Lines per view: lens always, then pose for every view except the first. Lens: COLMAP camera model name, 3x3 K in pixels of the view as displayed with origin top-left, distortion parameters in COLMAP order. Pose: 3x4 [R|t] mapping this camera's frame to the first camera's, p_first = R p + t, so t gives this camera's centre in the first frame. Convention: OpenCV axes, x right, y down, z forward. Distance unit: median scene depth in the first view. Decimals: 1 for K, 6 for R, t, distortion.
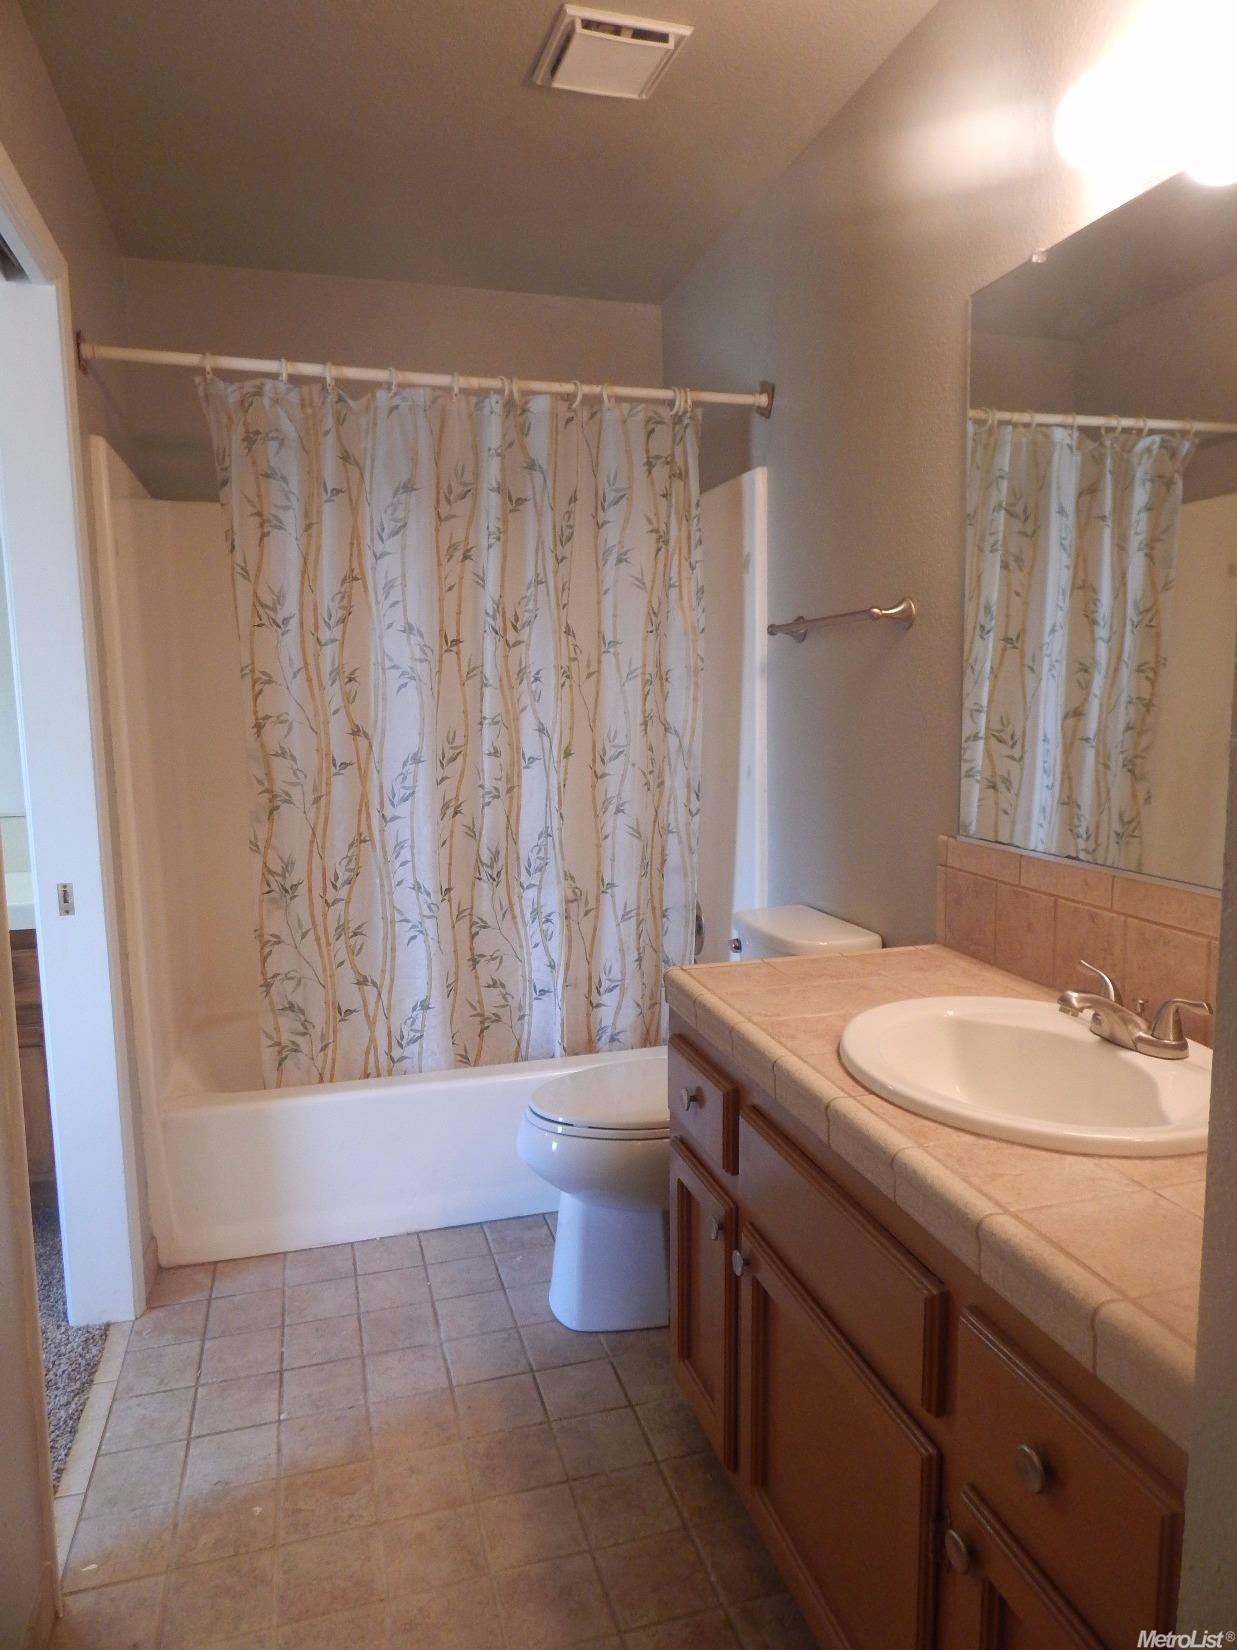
lens RADIAL K [[1087.5, 0, 618.5], [0, 1087.5, 825.0], [0, 0, 1]] dist [0.007760, -0.009798]
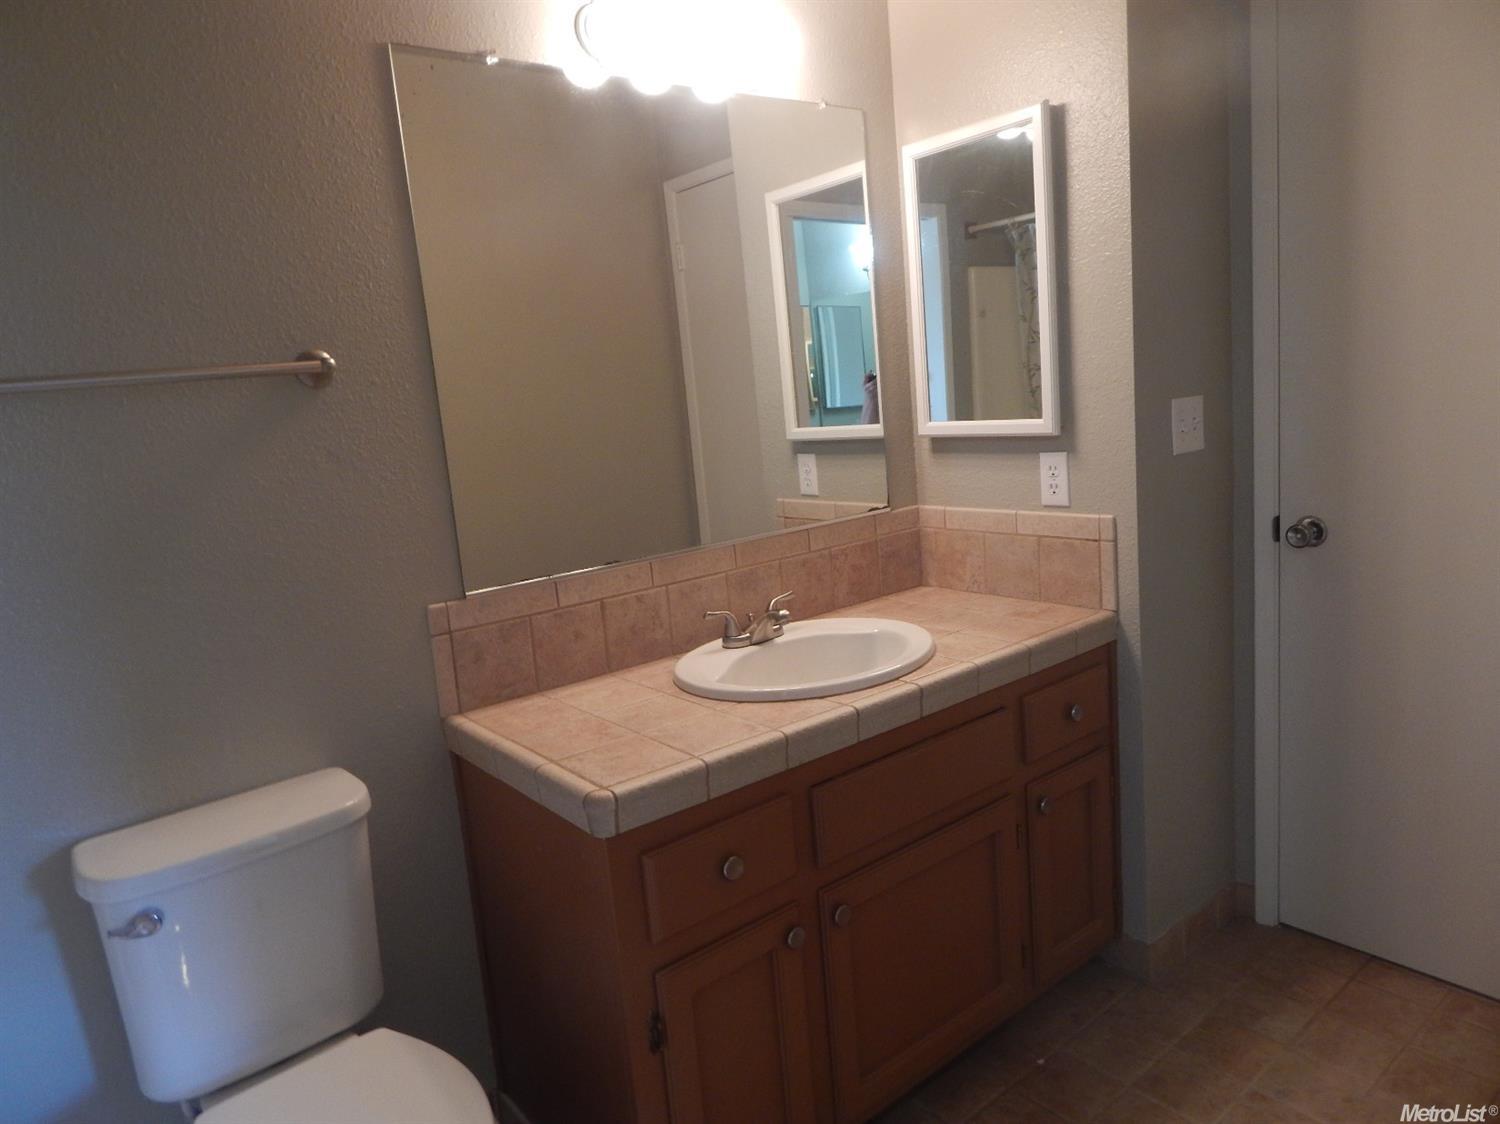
lens RADIAL K [[988.6, 0, 750.0], [0, 988.6, 562.0], [0, 0, 1]] dist [0.007760, -0.009798]
pose [[-0.377530, -0.109594, 0.919489, -0.691822], [0.205008, 0.958439, 0.198410, -0.163708], [-0.903019, 0.263408, -0.339372, 1.205153]]
